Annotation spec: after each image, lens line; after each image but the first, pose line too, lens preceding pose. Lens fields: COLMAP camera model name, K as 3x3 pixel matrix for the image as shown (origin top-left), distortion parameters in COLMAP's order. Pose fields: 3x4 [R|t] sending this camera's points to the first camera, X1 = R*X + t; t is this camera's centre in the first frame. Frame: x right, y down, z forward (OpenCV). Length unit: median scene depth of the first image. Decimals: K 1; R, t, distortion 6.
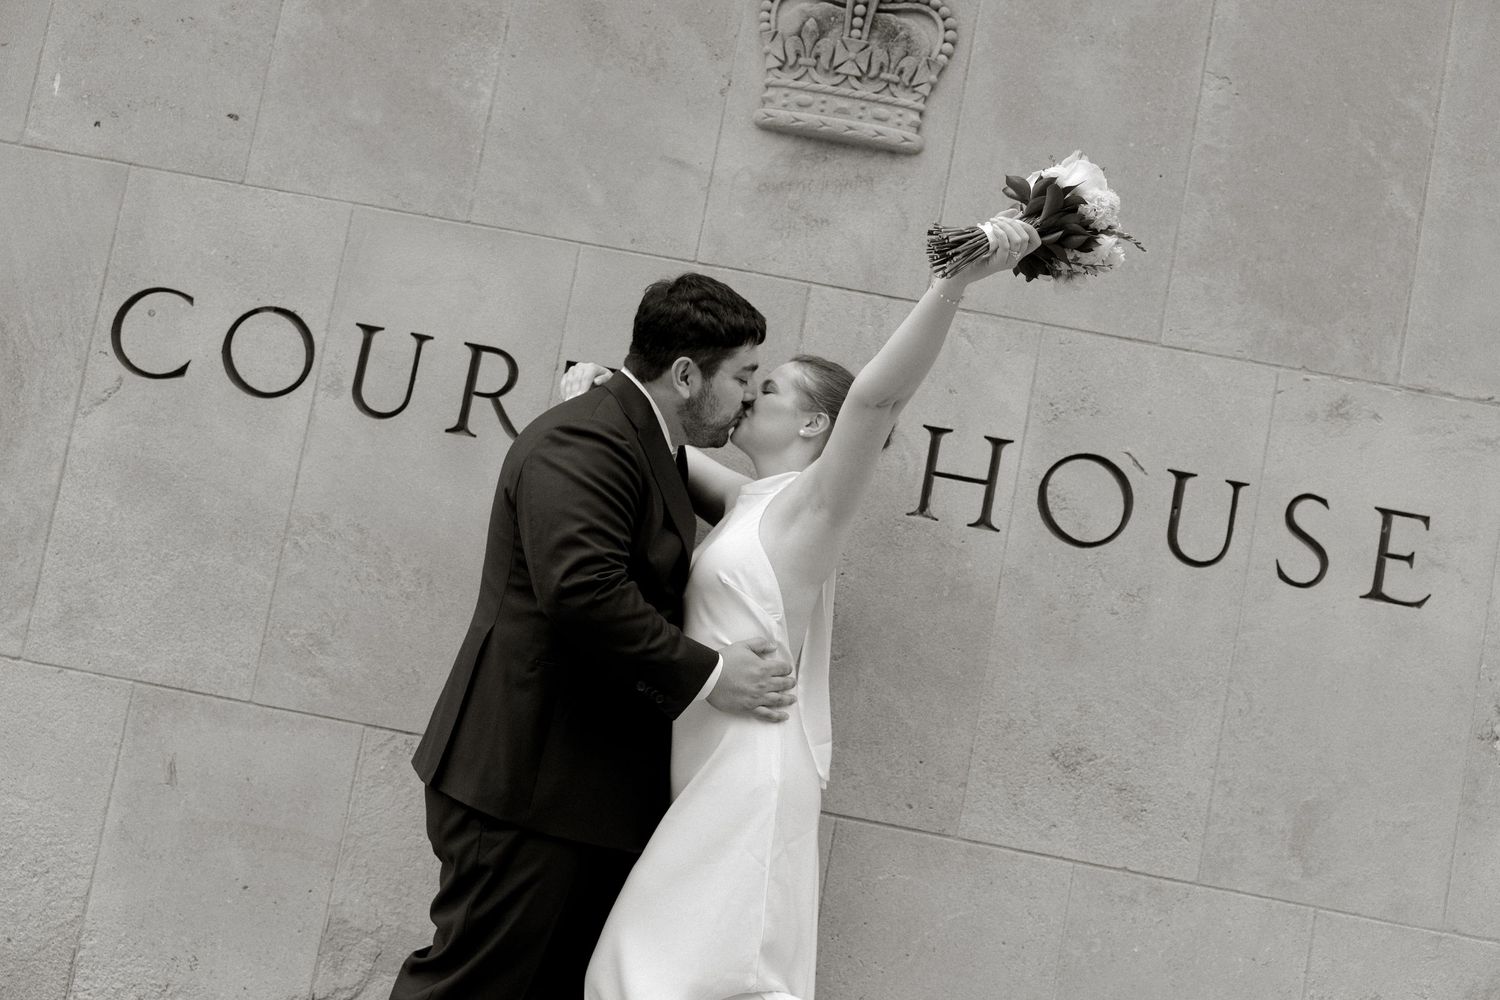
lens RADIAL K [[1367.8, 0, 750.0], [0, 1367.8, 500.0], [0, 0, 1]] dist [0.001178, -0.002485]
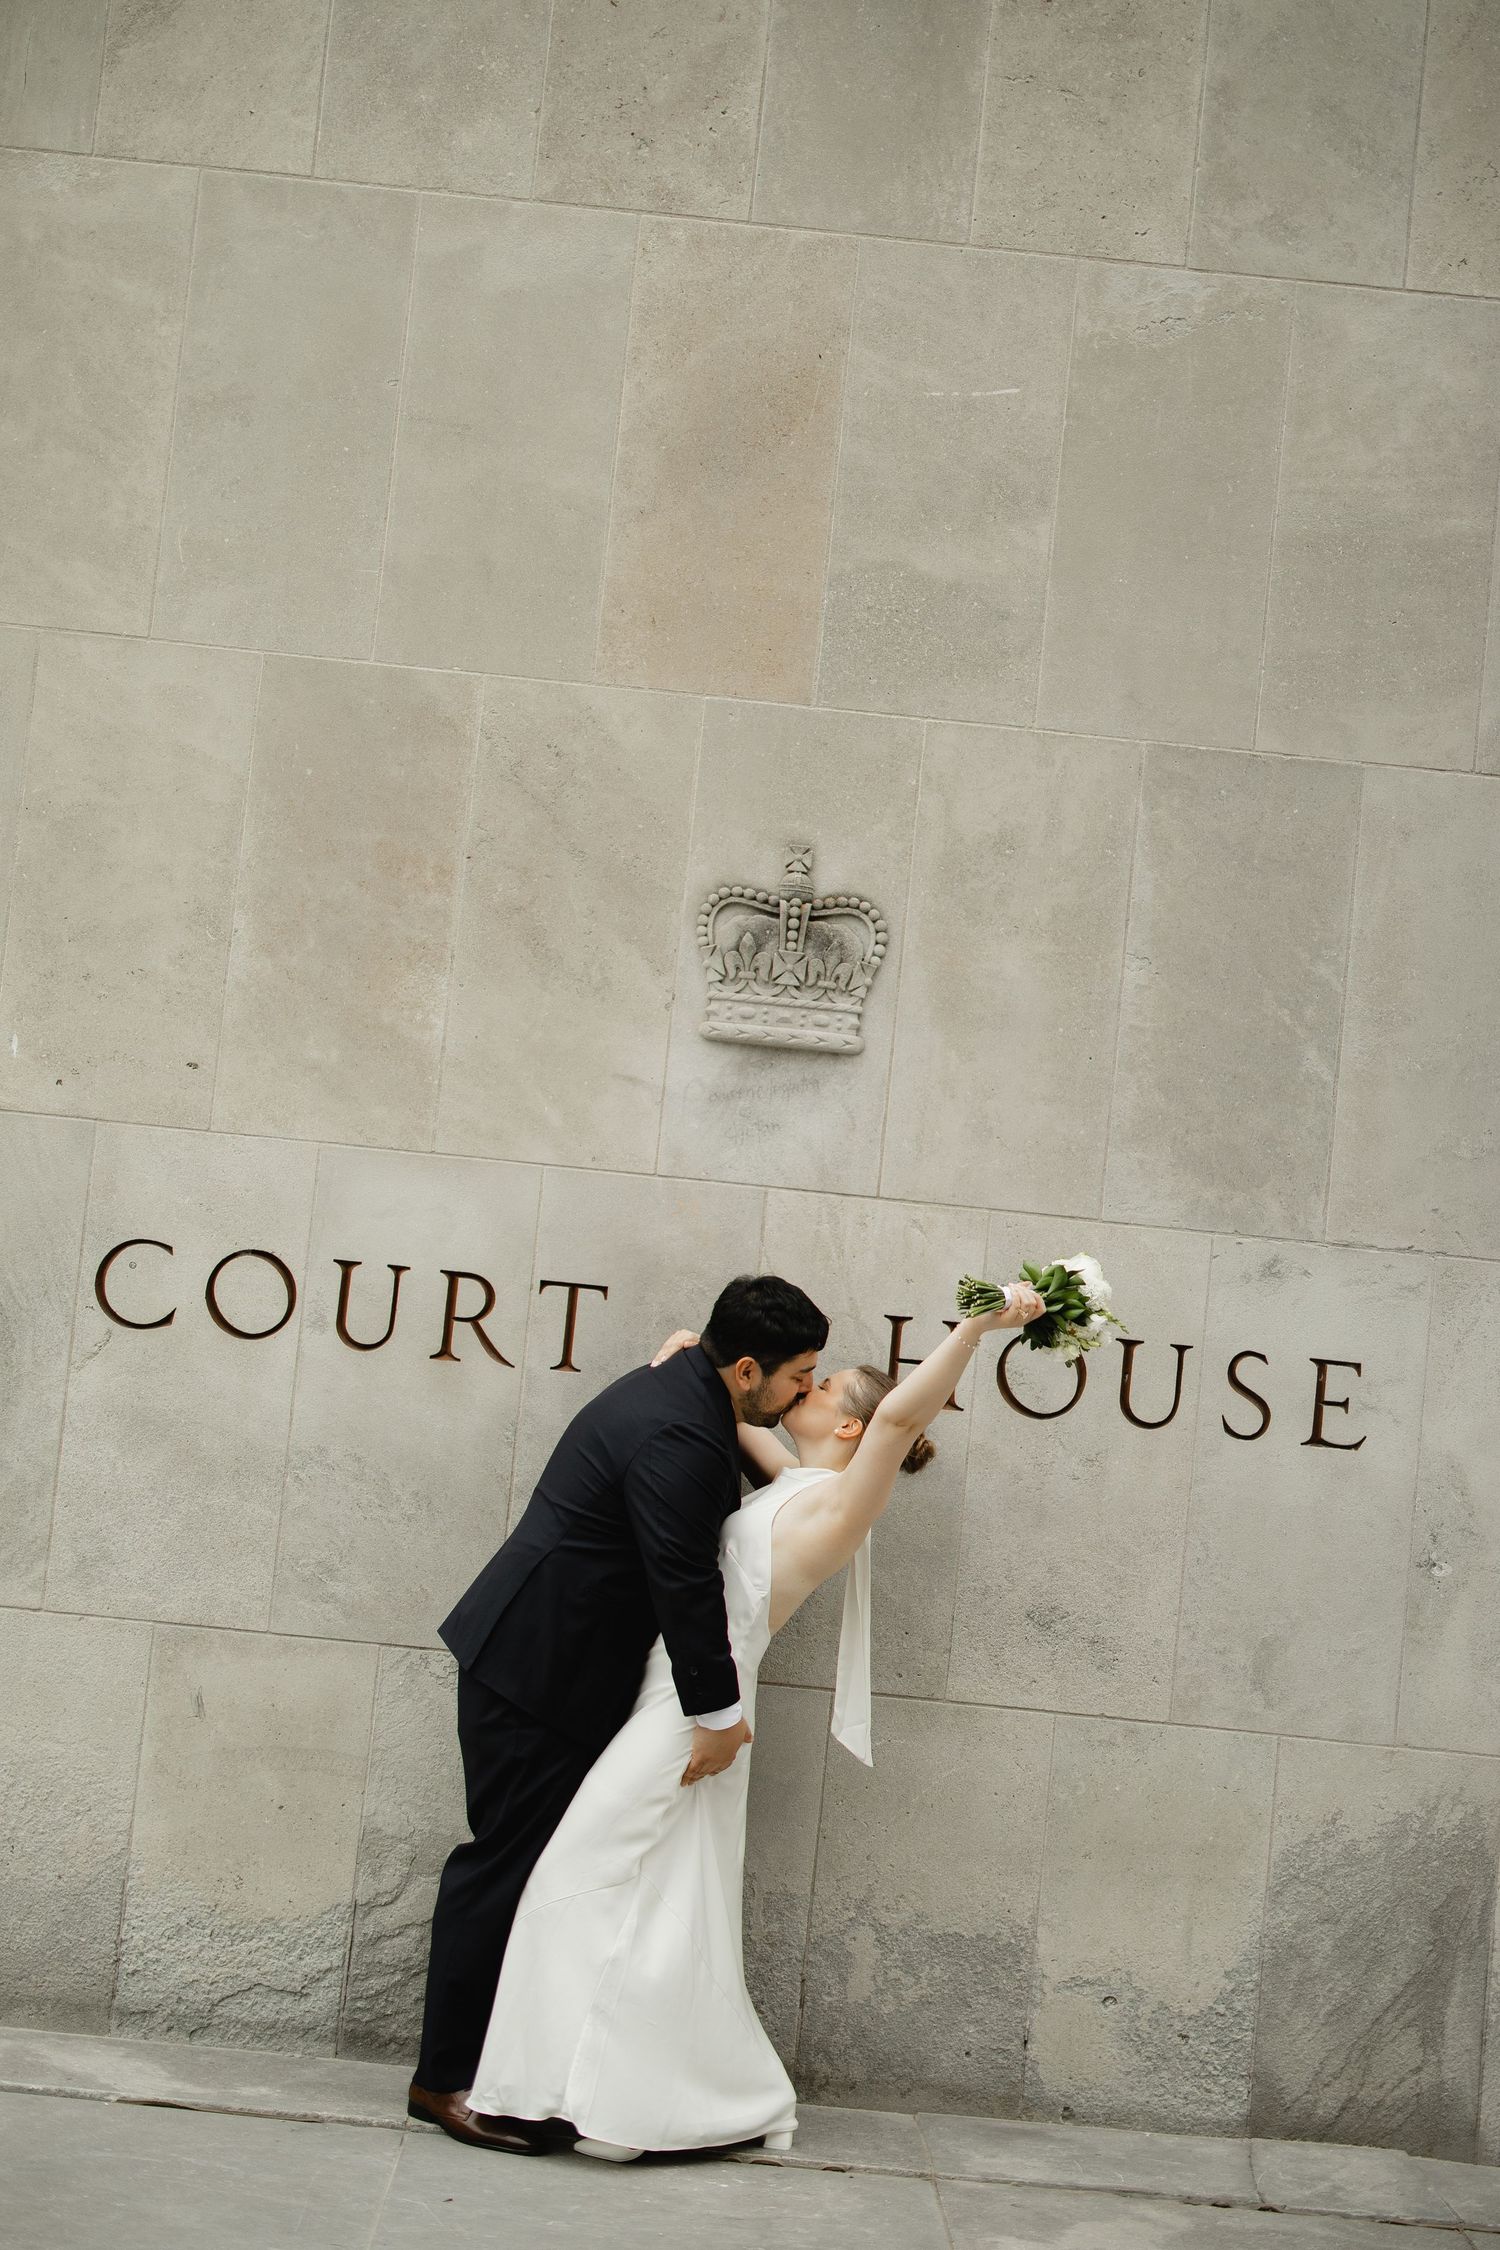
lens RADIAL K [[3891.7, 0, 750.2], [0, 3891.7, 1126.2], [0, 0, 1]] dist [-0.014742, 0.014249]
pose [[0.993422, -0.075764, 0.085862, -0.221419], [0.076932, 0.996982, -0.010372, -0.176151], [-0.084817, 0.016910, 0.996253, -1.971642]]
